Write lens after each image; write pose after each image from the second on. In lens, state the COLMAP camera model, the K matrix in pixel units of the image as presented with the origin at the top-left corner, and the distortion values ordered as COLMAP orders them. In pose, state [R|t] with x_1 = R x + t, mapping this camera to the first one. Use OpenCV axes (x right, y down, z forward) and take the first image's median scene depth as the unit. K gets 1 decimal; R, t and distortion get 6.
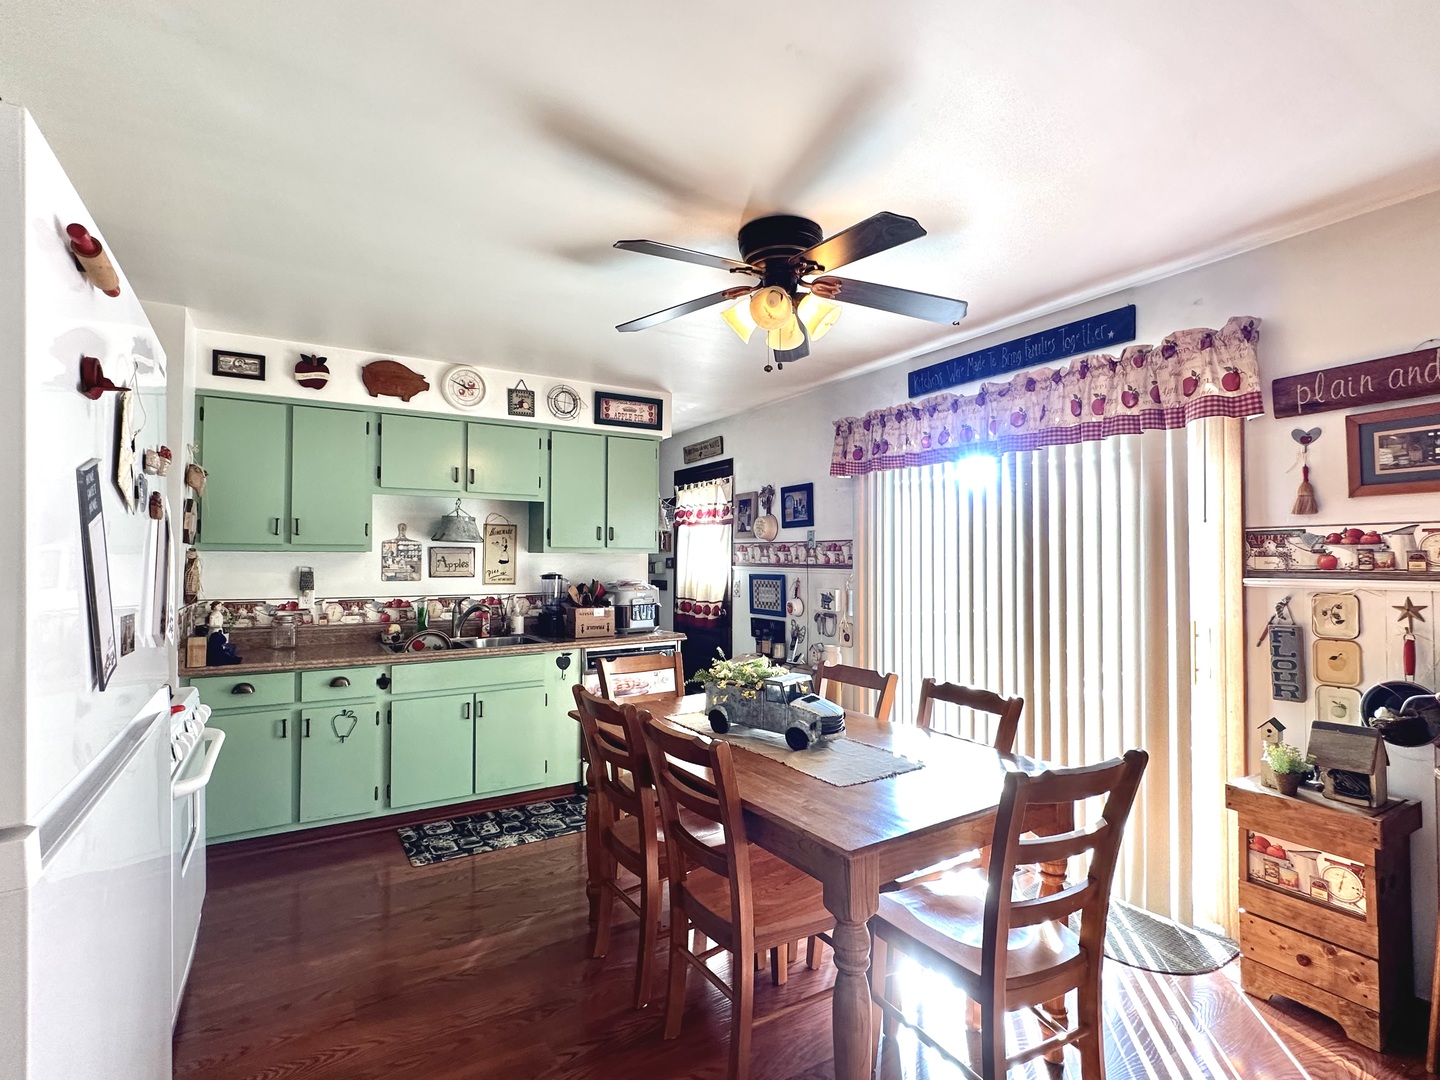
lens RADIAL K [[692.6, 0, 714.5], [0, 692.6, 542.1], [0, 0, 1]] dist [0.001783, -0.000320]
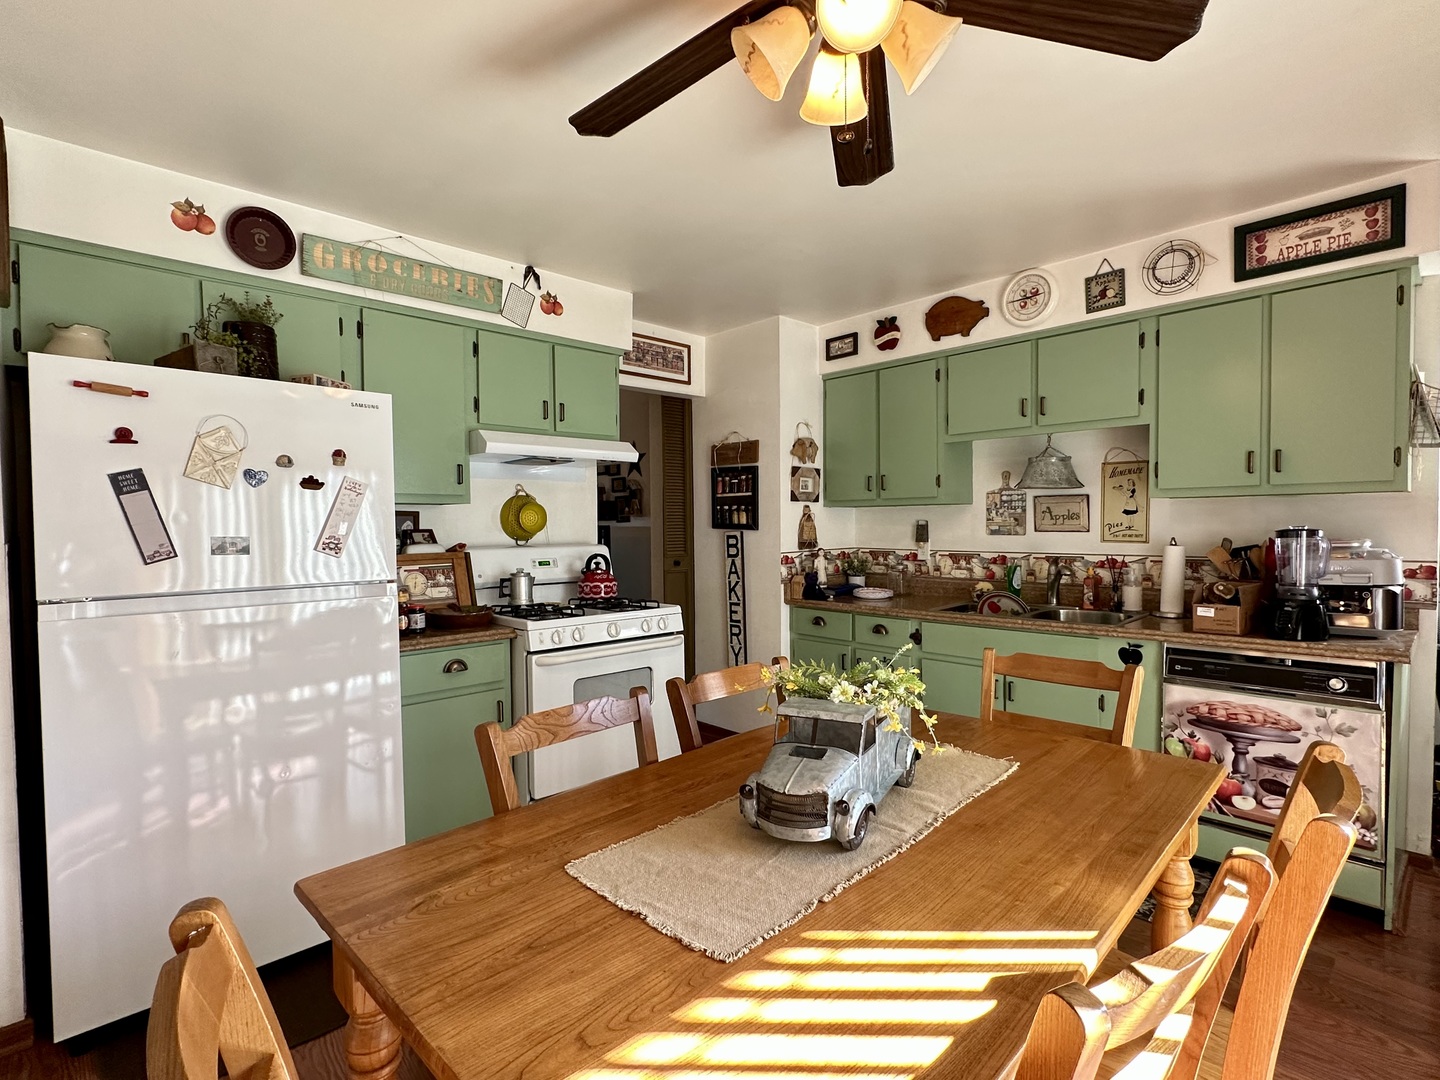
lens RADIAL K [[692.6, 0, 714.5], [0, 692.6, 542.1], [0, 0, 1]] dist [0.001783, -0.000320]
pose [[0.229476, 0.023654, -0.973027, 0.365880], [0.034505, 0.998879, 0.032420, 0.024815], [0.972702, -0.041014, 0.228403, 0.463203]]
